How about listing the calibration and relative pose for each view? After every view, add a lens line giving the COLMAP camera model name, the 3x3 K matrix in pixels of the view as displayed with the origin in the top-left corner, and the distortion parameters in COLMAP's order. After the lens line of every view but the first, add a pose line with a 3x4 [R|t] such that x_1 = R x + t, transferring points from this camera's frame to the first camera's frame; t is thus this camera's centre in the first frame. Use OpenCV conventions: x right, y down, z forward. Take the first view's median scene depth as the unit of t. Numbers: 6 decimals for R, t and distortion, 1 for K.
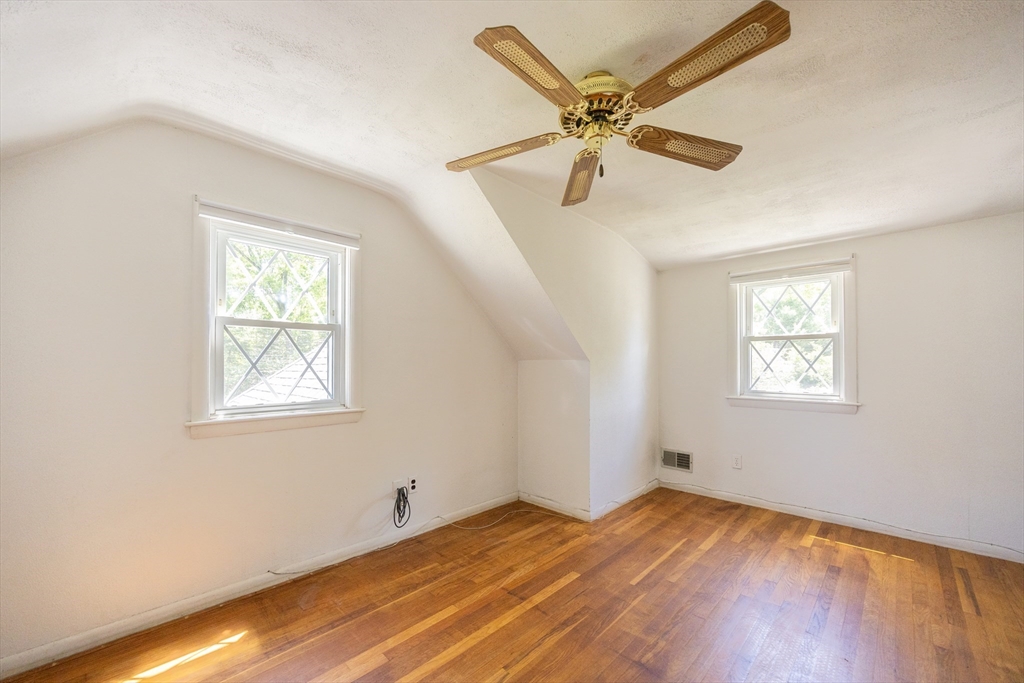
lens RADIAL K [[408.4, 0, 512.9], [0, 408.4, 357.0], [0, 0, 1]] dist [-0.000311, 0.000006]
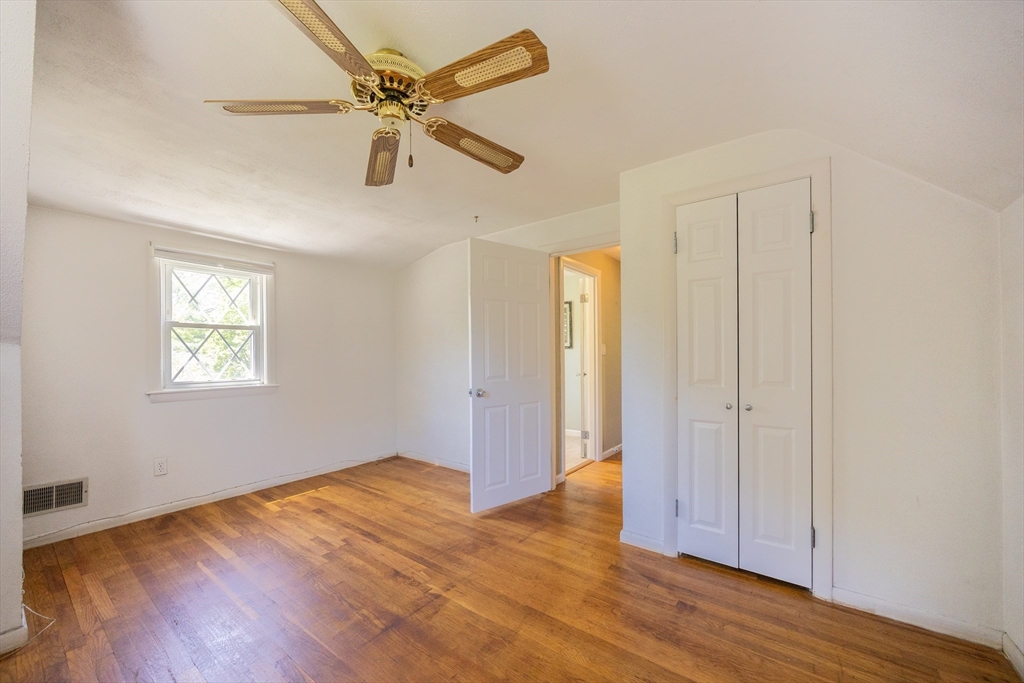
lens RADIAL K [[386.8, 0, 510.7], [0, 386.8, 352.2], [0, 0, 1]] dist [-0.001023, -0.000096]
pose [[-0.117829, 0.007021, 0.993009, -0.388042], [-0.011582, 0.999897, -0.008444, 0.016889], [-0.992966, -0.012496, -0.117736, 0.423501]]
